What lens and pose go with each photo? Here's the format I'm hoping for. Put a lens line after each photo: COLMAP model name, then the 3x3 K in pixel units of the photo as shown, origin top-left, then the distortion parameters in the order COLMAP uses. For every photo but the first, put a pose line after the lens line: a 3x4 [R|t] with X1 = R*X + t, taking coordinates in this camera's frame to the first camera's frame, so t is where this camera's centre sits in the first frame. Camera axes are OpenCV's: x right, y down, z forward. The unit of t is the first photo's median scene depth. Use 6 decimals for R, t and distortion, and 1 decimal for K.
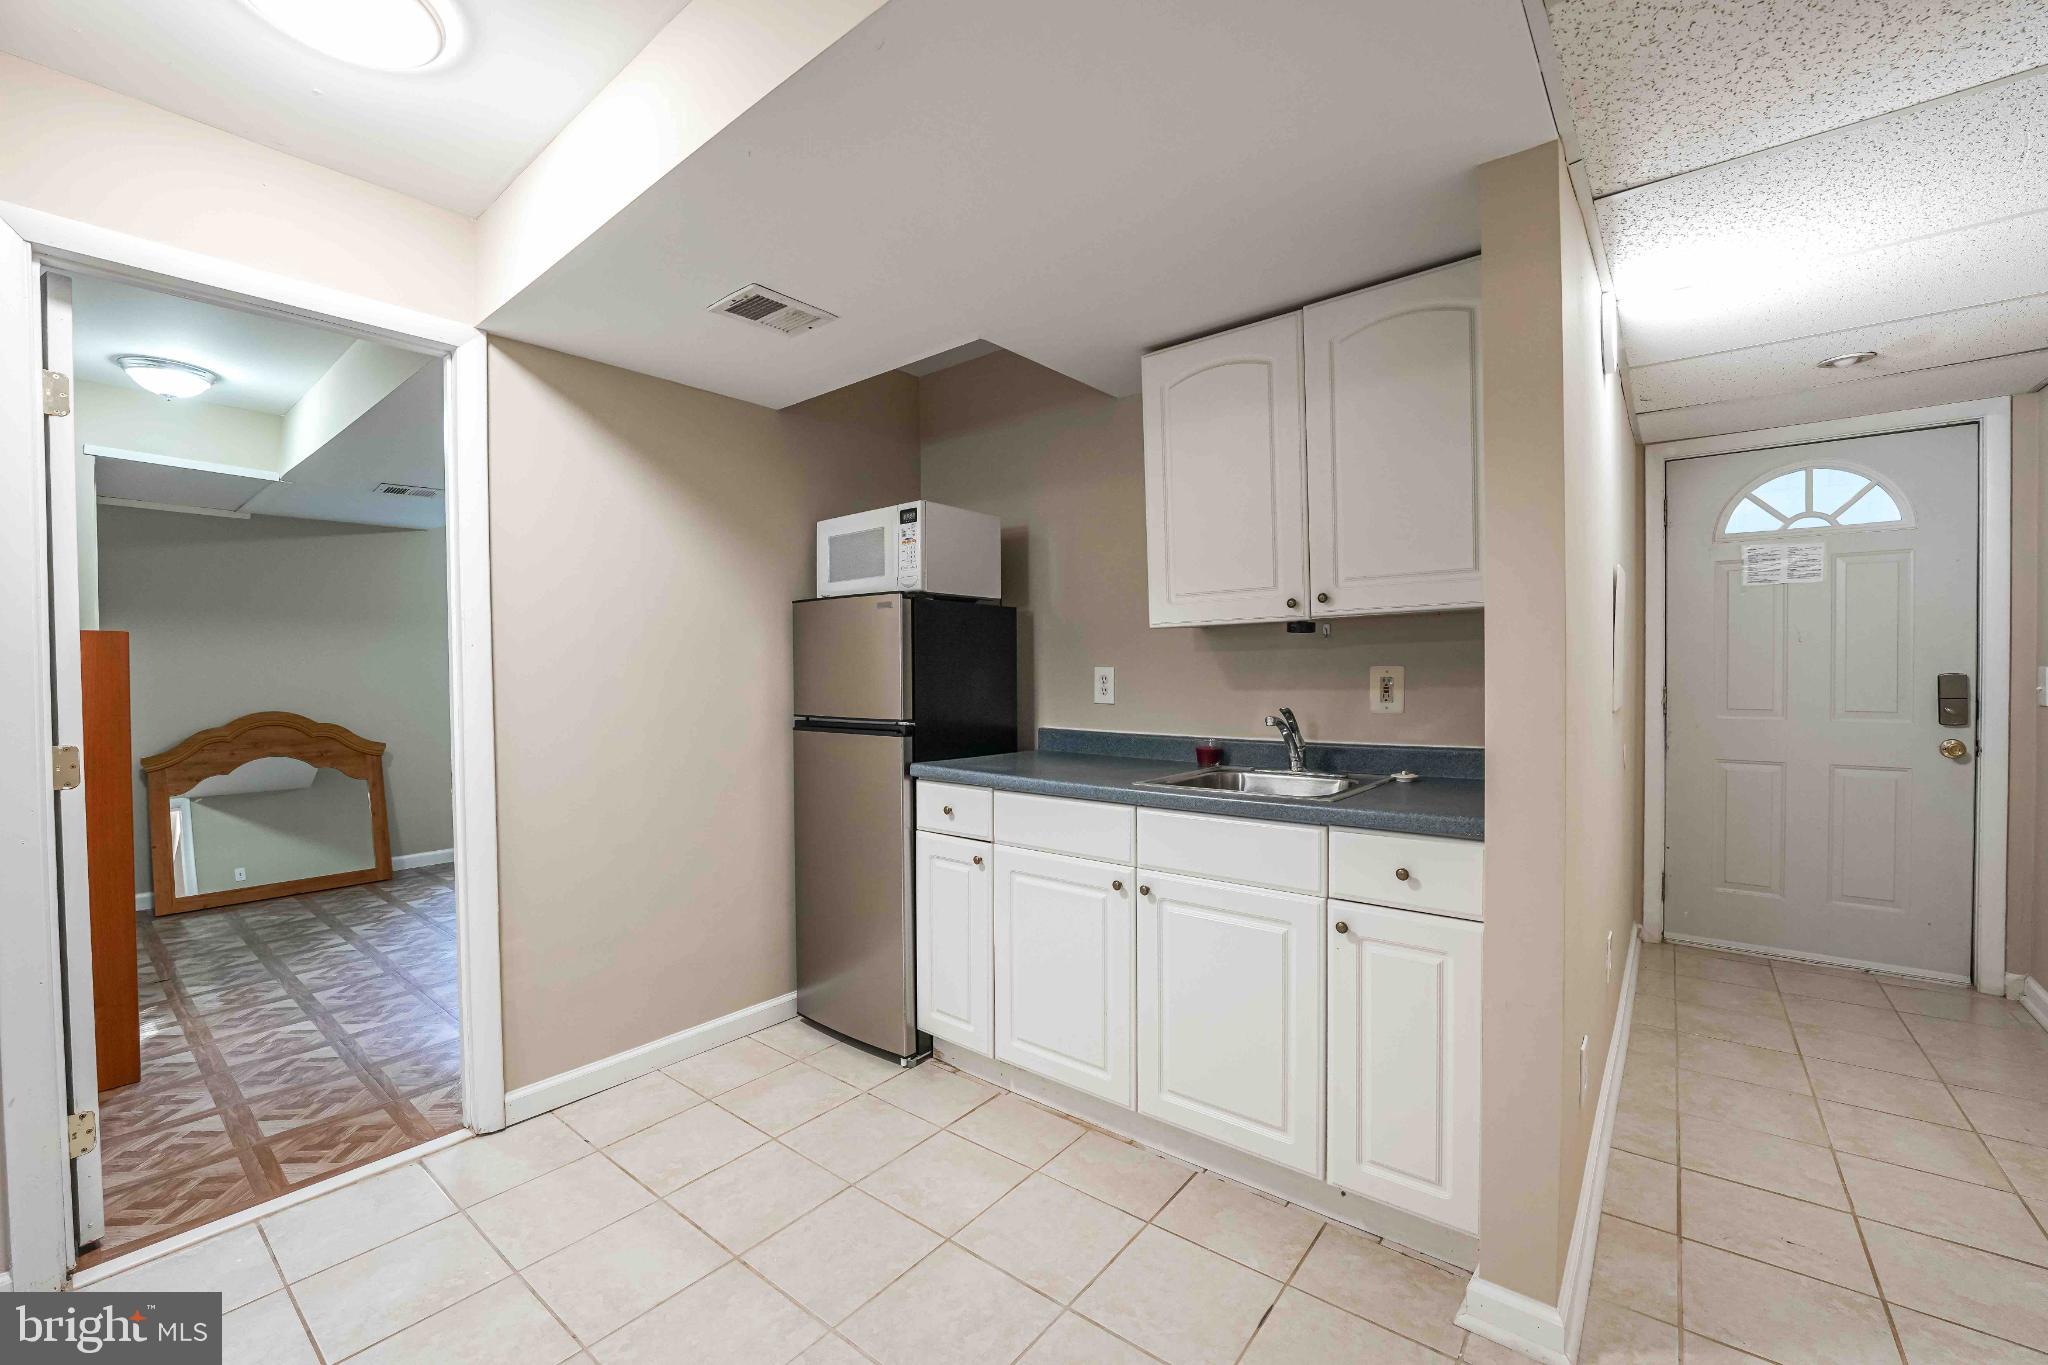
lens RADIAL K [[829.8, 0, 1019.2], [0, 829.8, 684.9], [0, 0, 1]] dist [-0.016187, -0.000048]
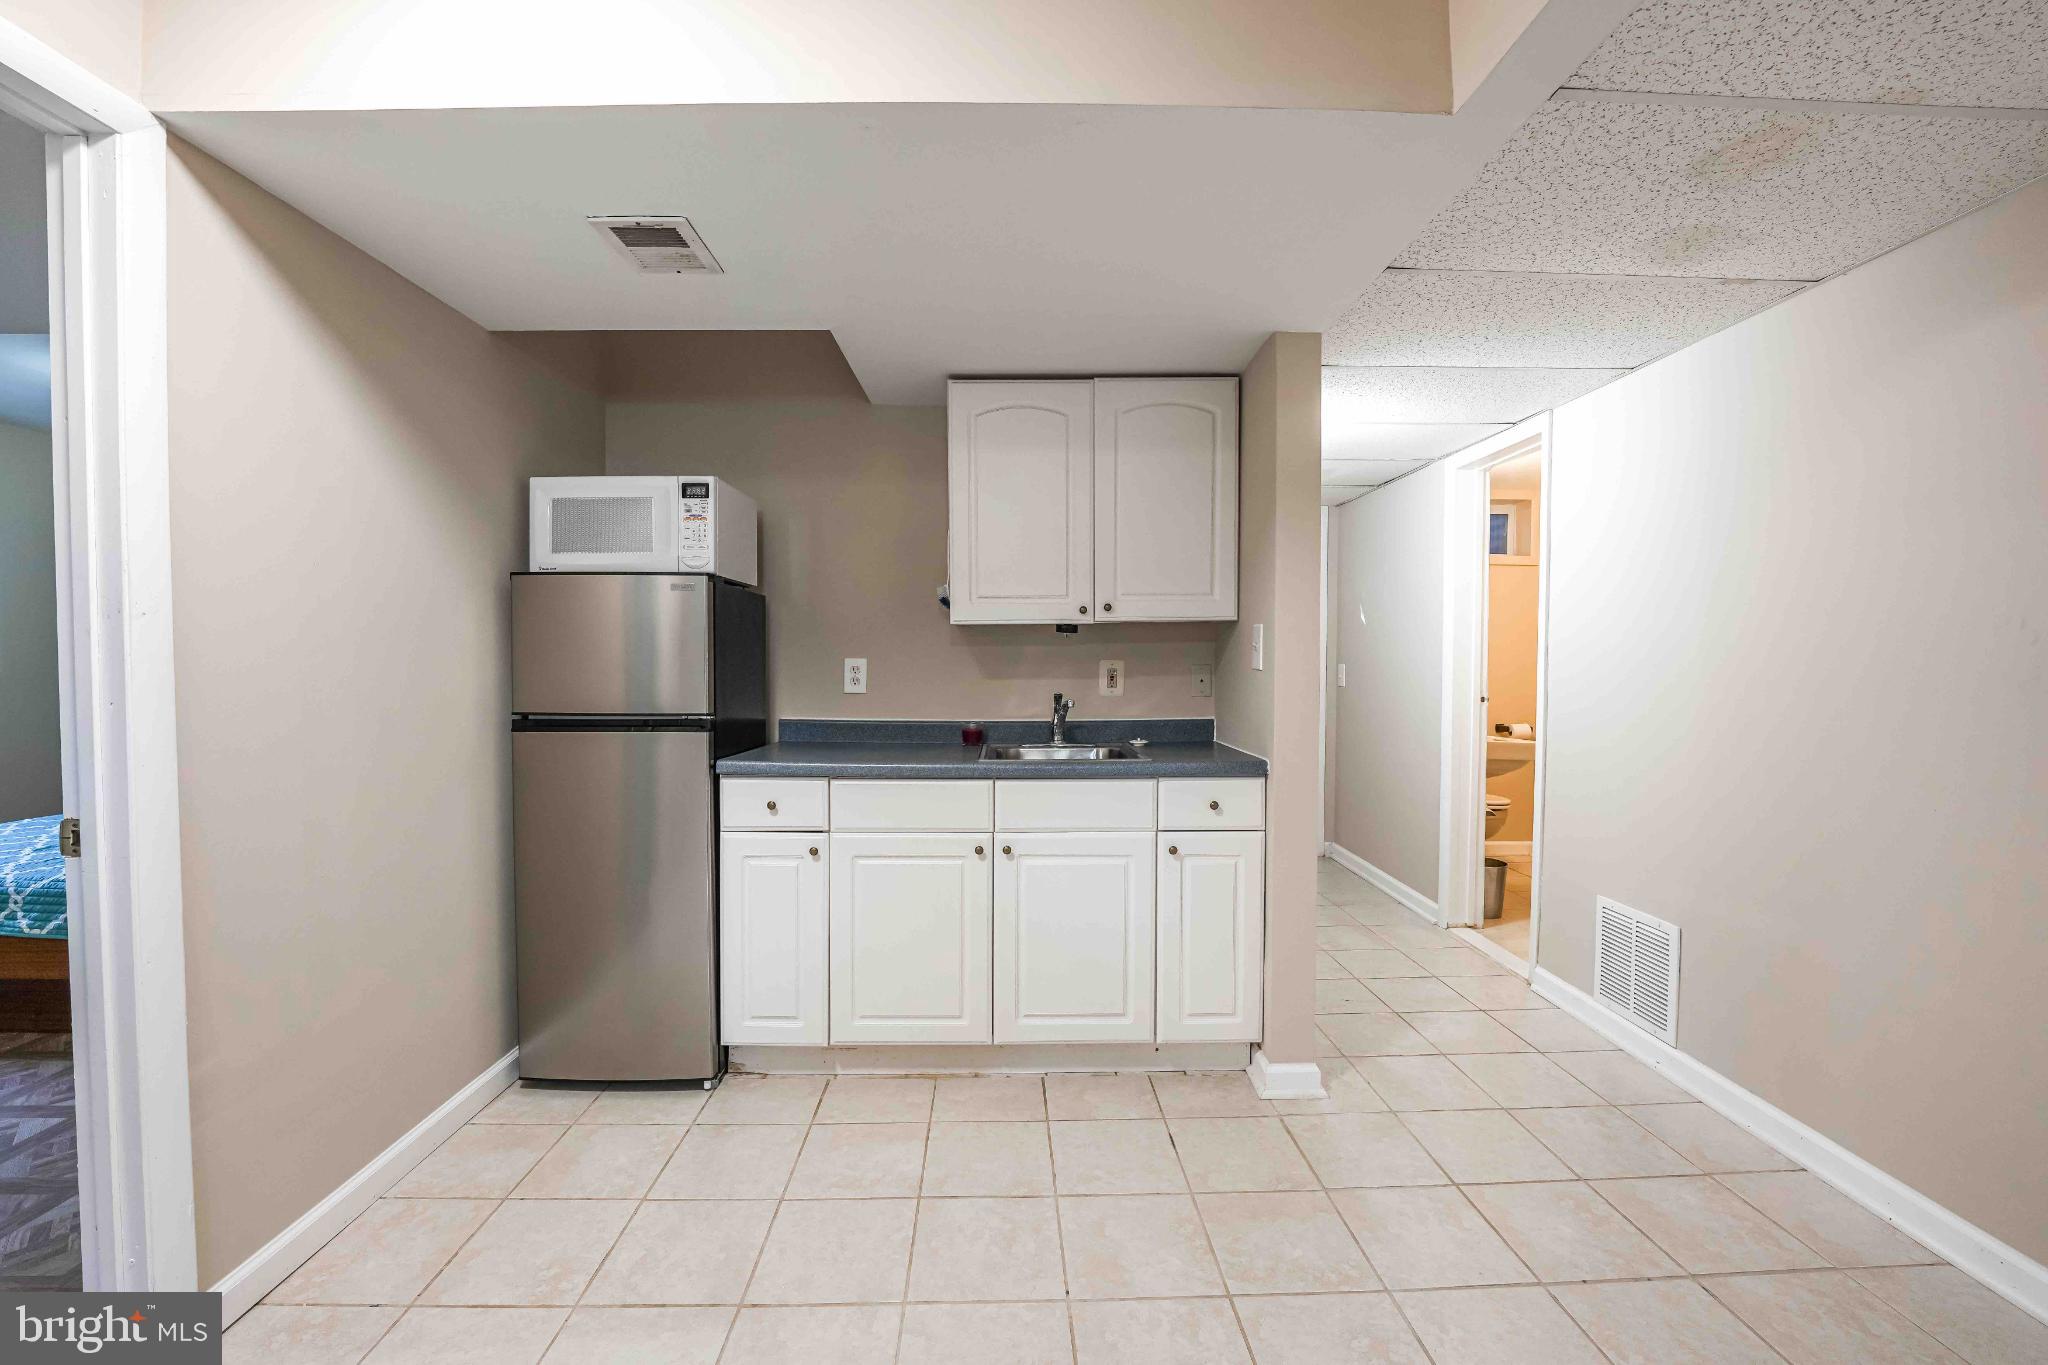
lens RADIAL K [[829.8, 0, 1011.7], [0, 829.8, 682.1], [0, 0, 1]] dist [-0.016187, -0.000048]
pose [[0.768316, -0.006361, 0.640039, -0.501957], [0.002923, 0.999975, 0.006430, 0.002718], [-0.640064, -0.003069, 0.768316, 0.083601]]
